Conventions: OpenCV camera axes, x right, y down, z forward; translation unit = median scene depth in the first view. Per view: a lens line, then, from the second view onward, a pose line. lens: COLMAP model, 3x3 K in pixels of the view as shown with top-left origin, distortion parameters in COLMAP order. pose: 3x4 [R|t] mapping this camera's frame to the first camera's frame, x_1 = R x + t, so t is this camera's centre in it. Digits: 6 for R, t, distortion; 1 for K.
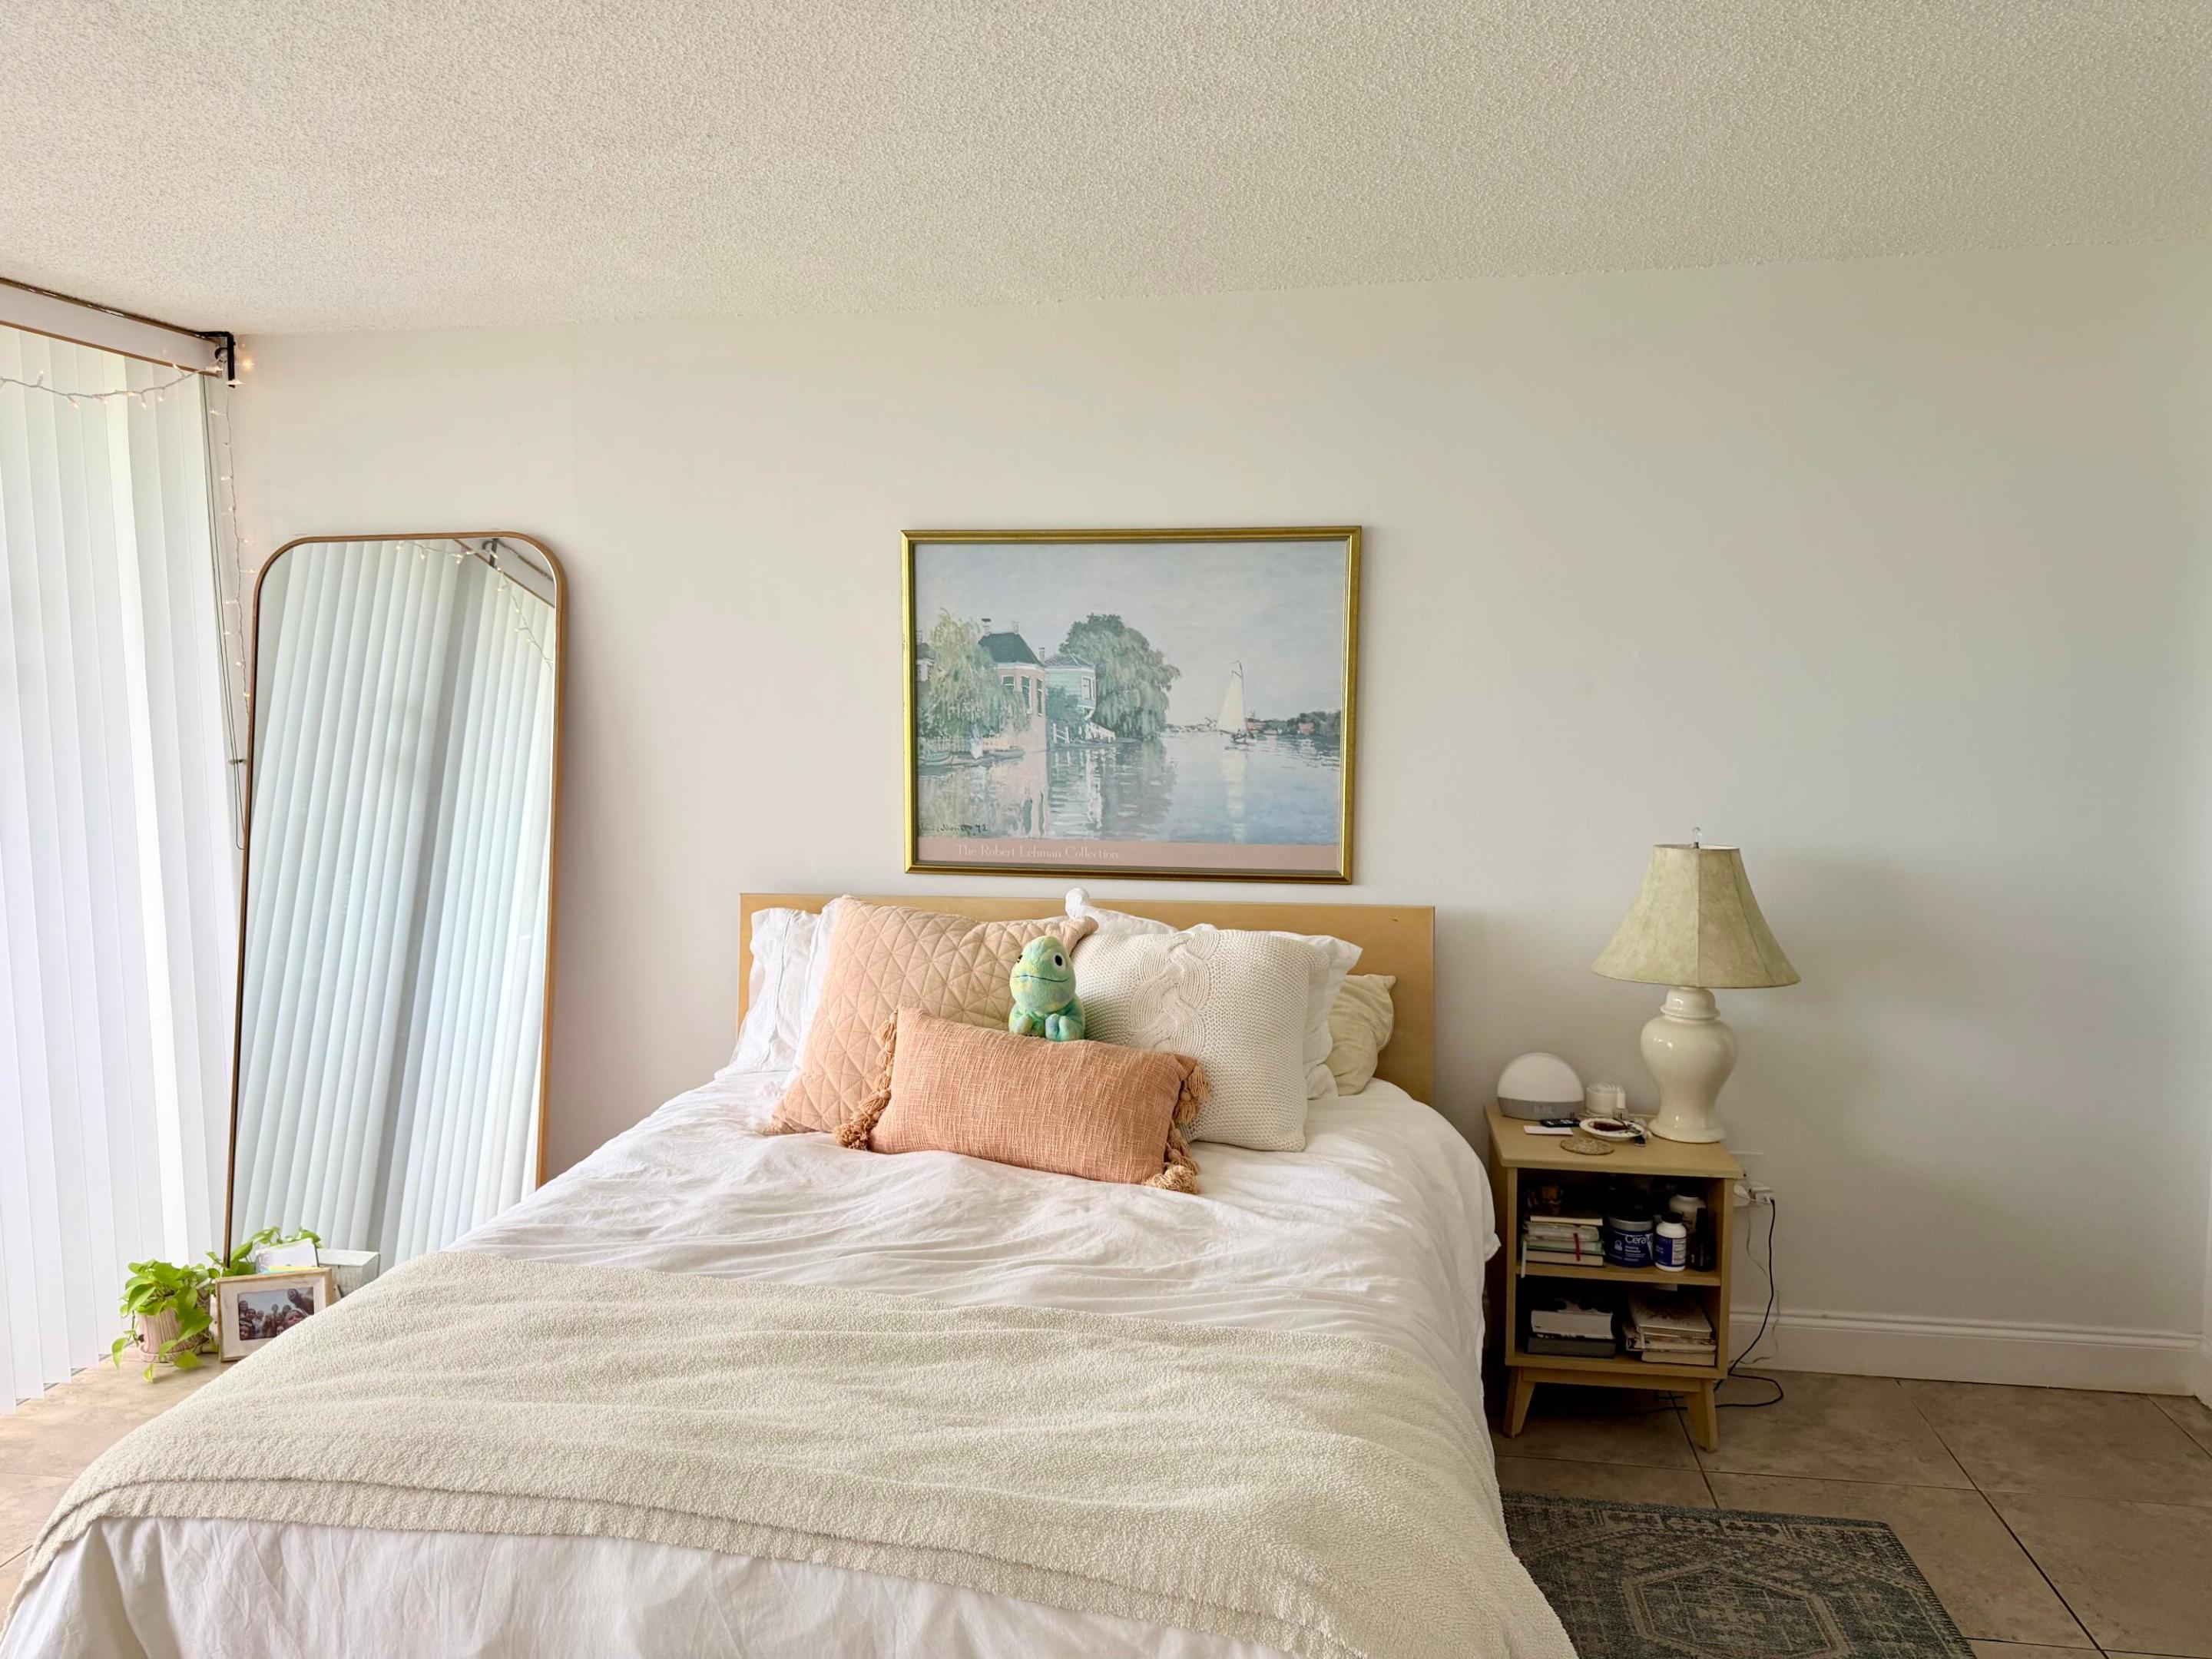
lens RADIAL K [[1576.6, 0, 1125.1], [0, 1576.6, 833.9], [0, 0, 1]] dist [0.028681, -0.025731]
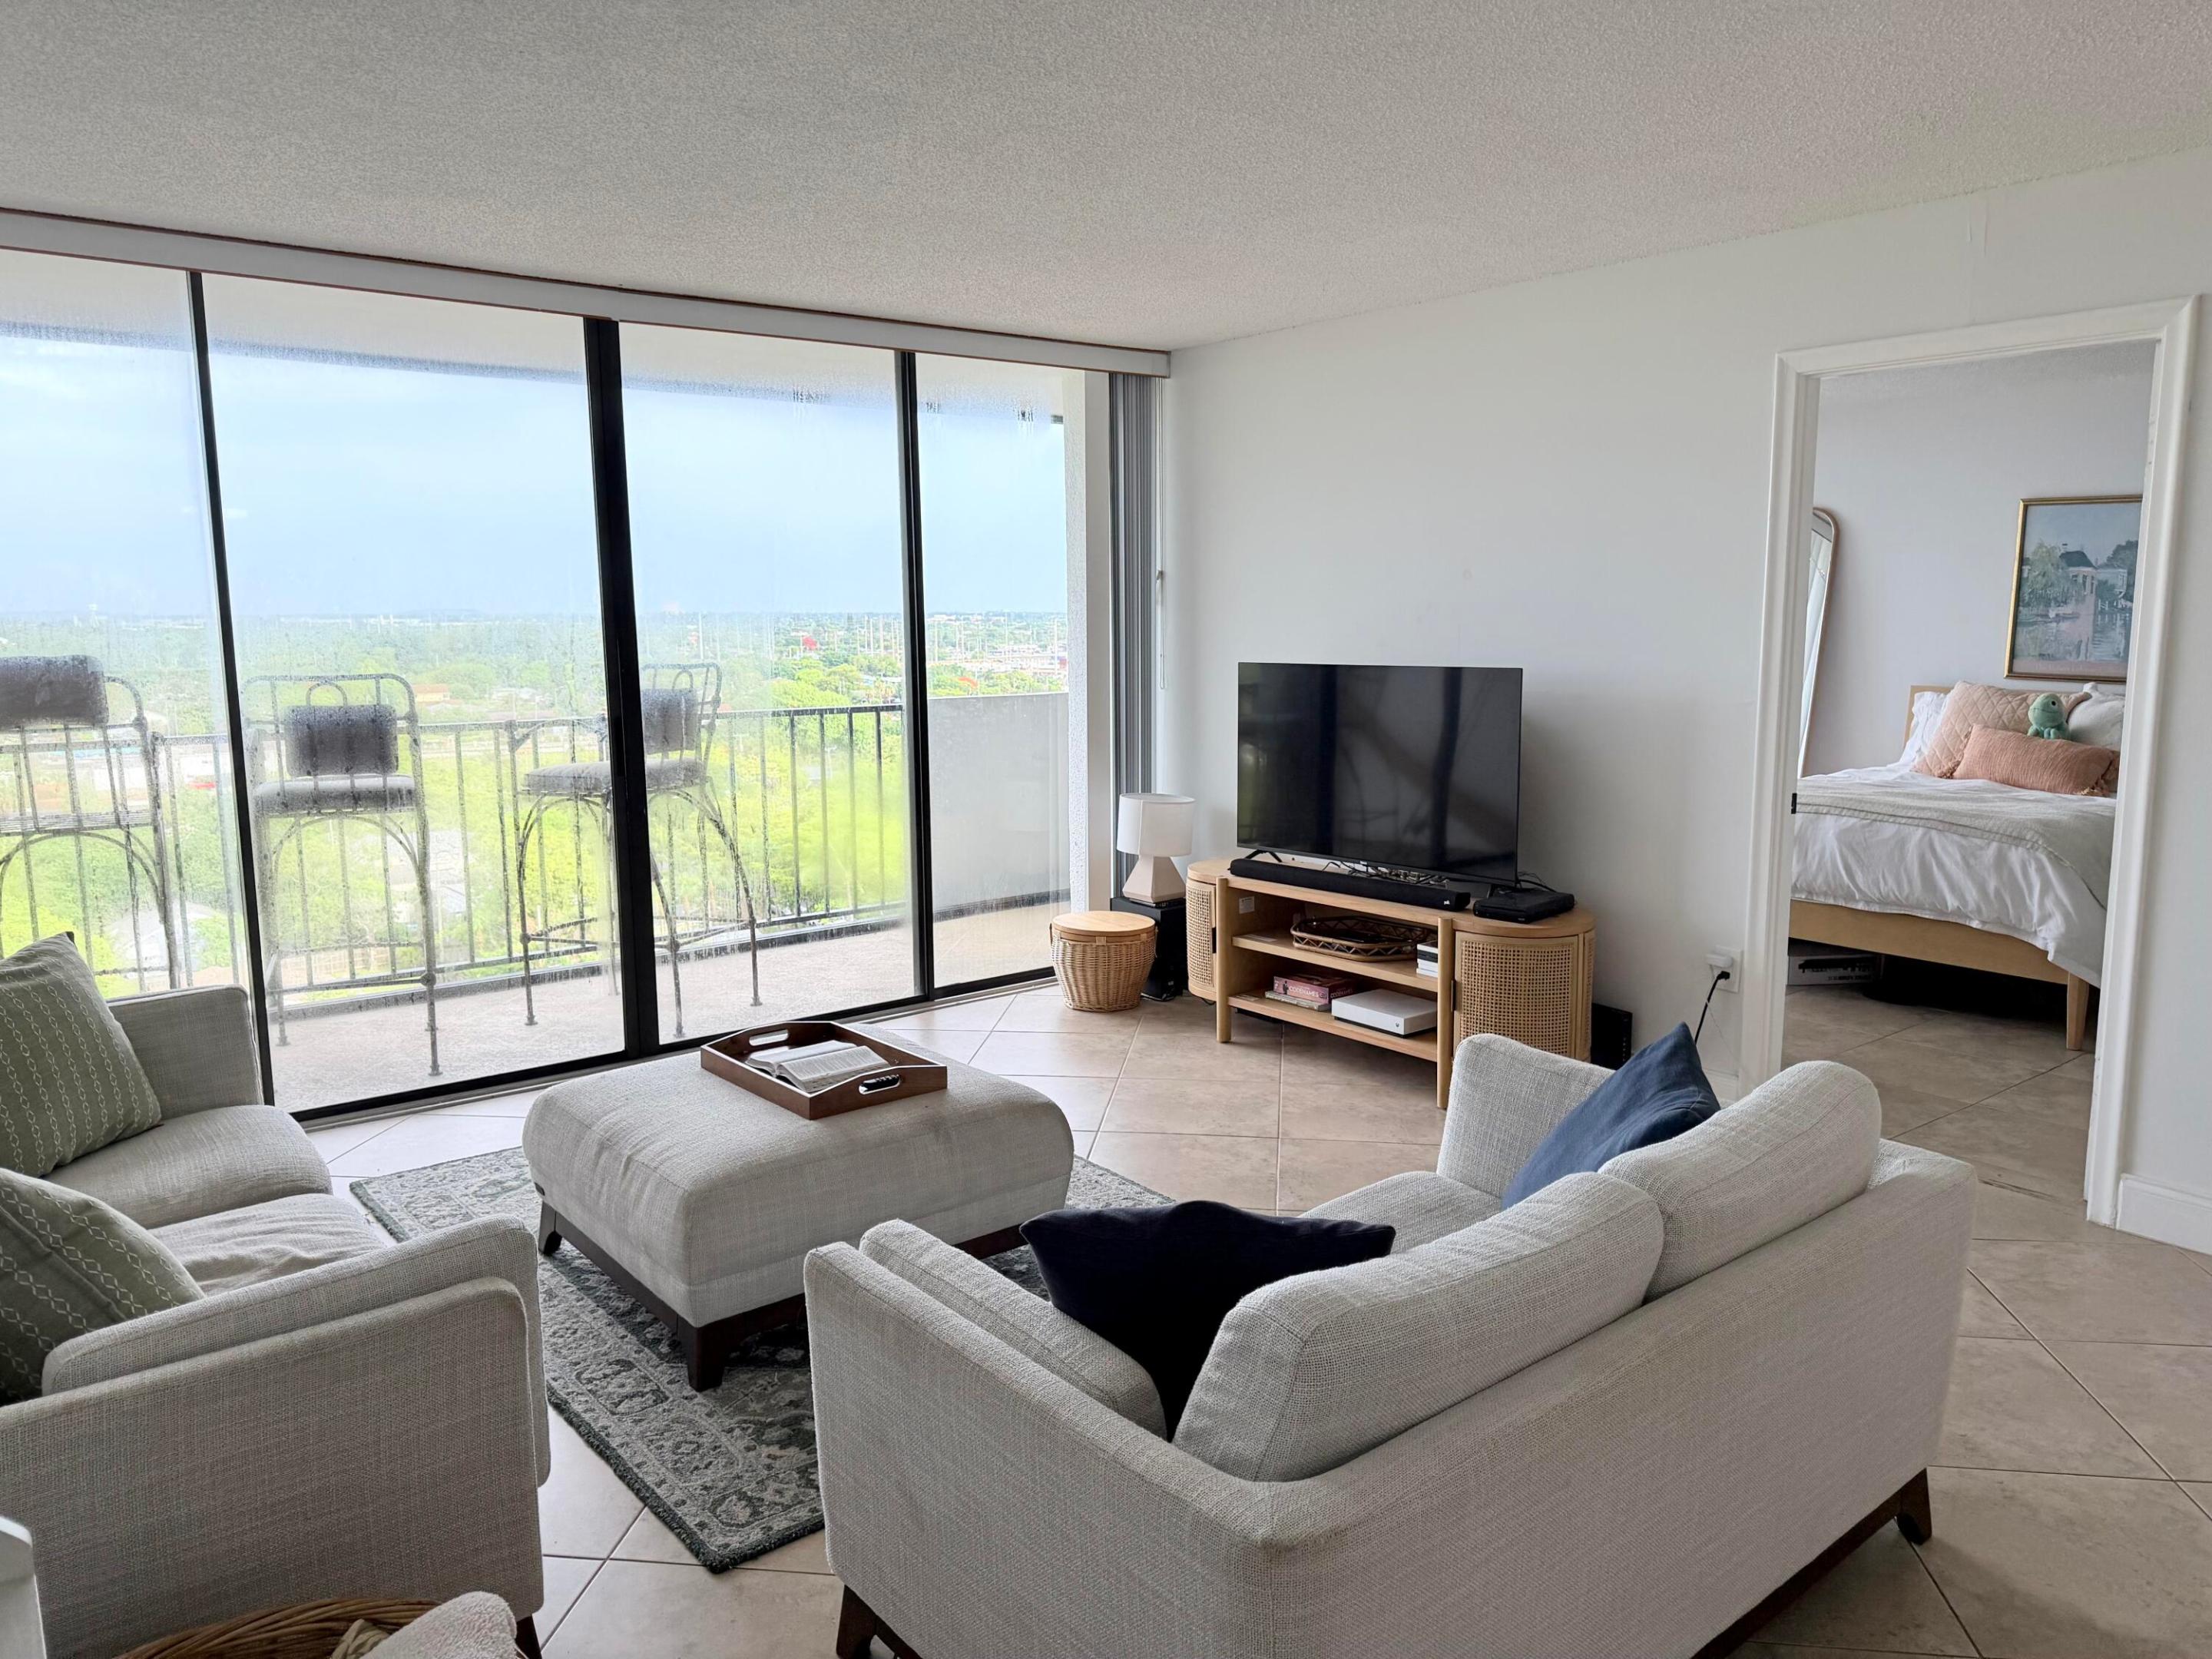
lens RADIAL K [[1576.6, 0, 1117.5], [0, 1576.6, 838.9], [0, 0, 1]] dist [0.028681, -0.025731]
pose [[0.737479, 0.104938, -0.667168, 0.384629], [-0.064865, 0.994294, 0.084690, 0.129245], [0.672248, -0.019181, 0.740077, -1.192313]]
